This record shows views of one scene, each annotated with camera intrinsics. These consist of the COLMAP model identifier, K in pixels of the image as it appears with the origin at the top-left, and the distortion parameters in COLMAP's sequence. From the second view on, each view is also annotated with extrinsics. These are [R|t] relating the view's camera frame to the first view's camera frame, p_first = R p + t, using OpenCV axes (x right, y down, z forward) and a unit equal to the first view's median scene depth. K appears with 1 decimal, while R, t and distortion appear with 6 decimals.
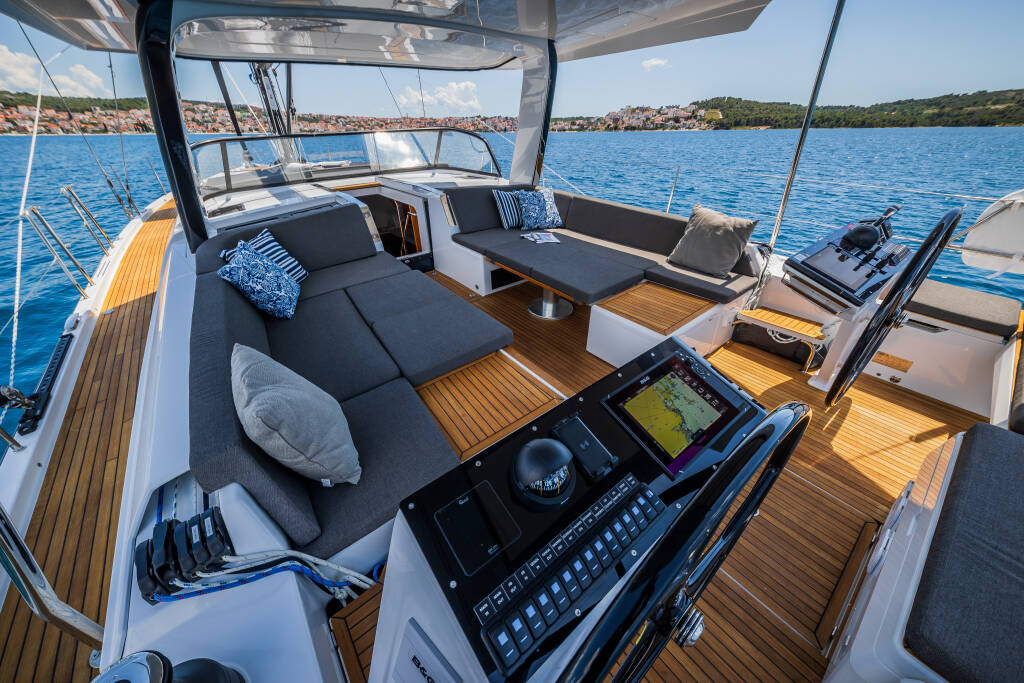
lens RADIAL K [[361.0, 0, 511.3], [0, 361.0, 349.3], [0, 0, 1]] dist [0.001168, 0.000081]
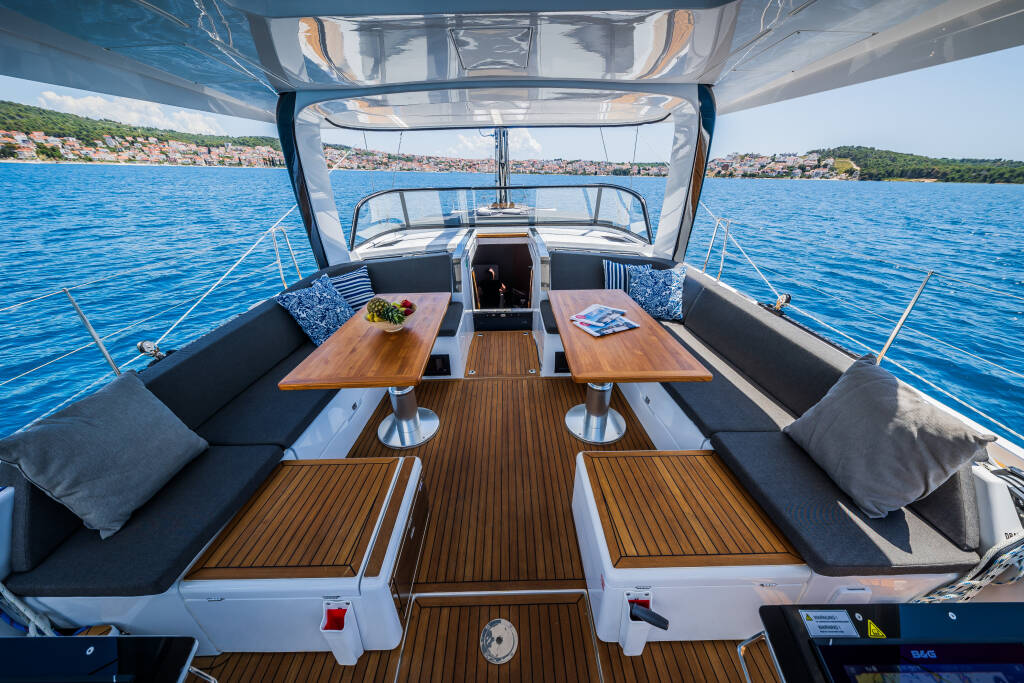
lens RADIAL K [[358.2, 0, 510.4], [0, 358.2, 352.0], [0, 0, 1]] dist [-0.000587, -0.000146]
pose [[0.787162, 0.294809, -0.541723, 0.367461], [-0.341119, 0.939887, 0.015823, -0.225757], [0.513823, 0.172337, 0.840408, 0.283107]]
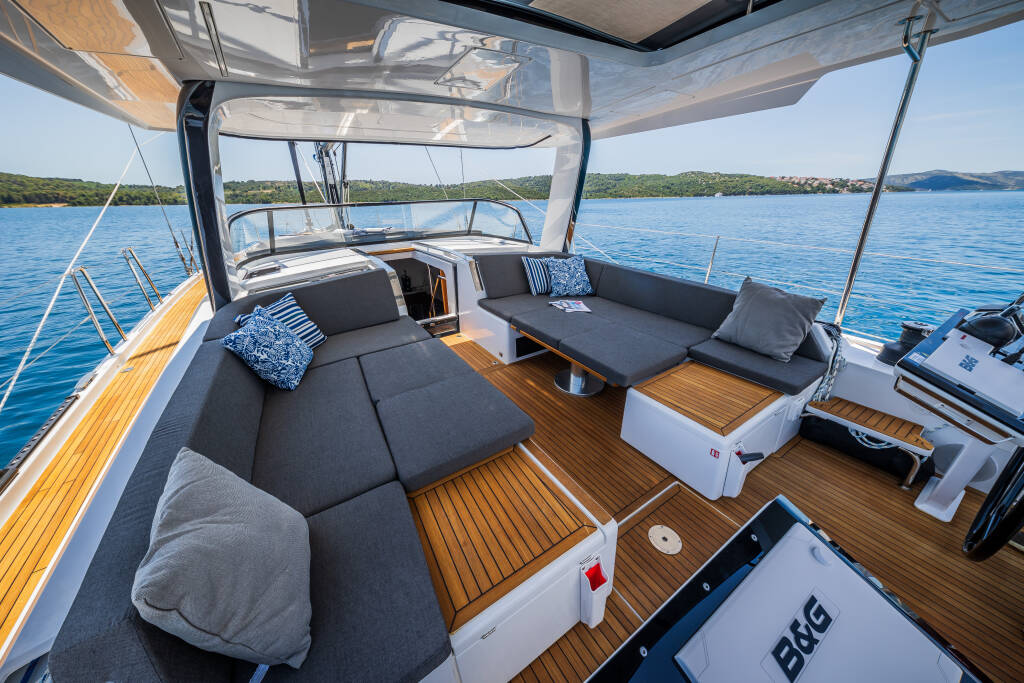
lens RADIAL K [[346.8, 0, 509.1], [0, 346.8, 346.1], [0, 0, 1]] dist [0.000744, -0.000132]
pose [[0.995590, 0.038741, -0.085442, 0.004460], [-0.051050, 0.987827, -0.146941, -0.072513], [0.078709, 0.150655, 0.985448, 0.120297]]
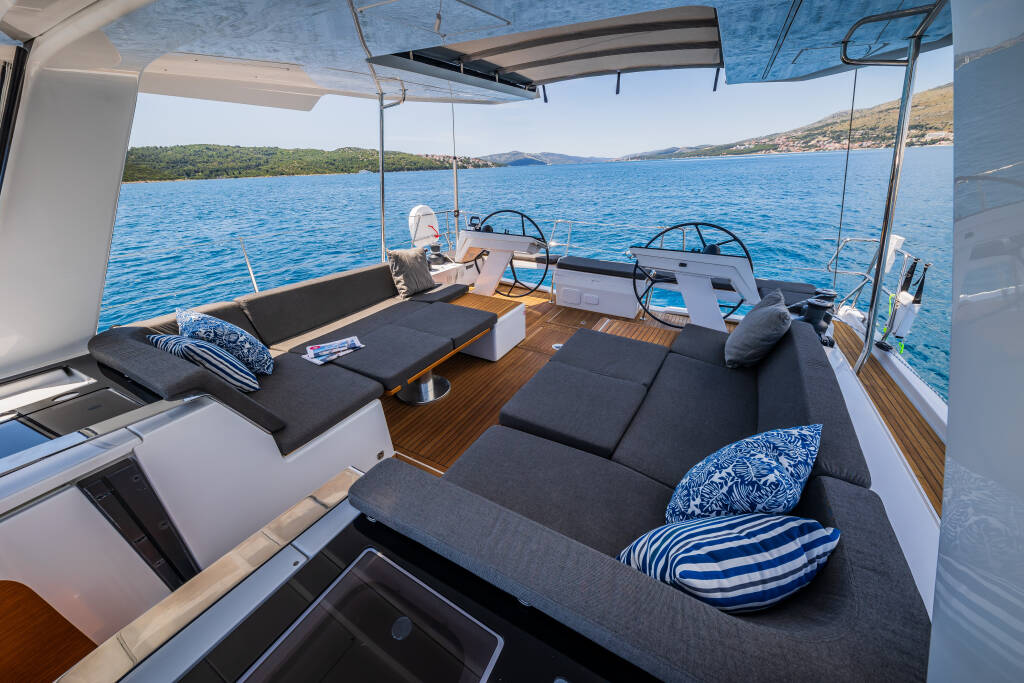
lens RADIAL K [[346.8, 0, 509.1], [0, 346.8, 346.1], [0, 0, 1]] dist [0.000744, -0.000132]
pose [[-0.386711, -0.405657, 0.828189, -0.691040], [0.513088, 0.651581, 0.558732, -0.598109], [-0.766286, 0.641002, -0.043836, 0.903012]]
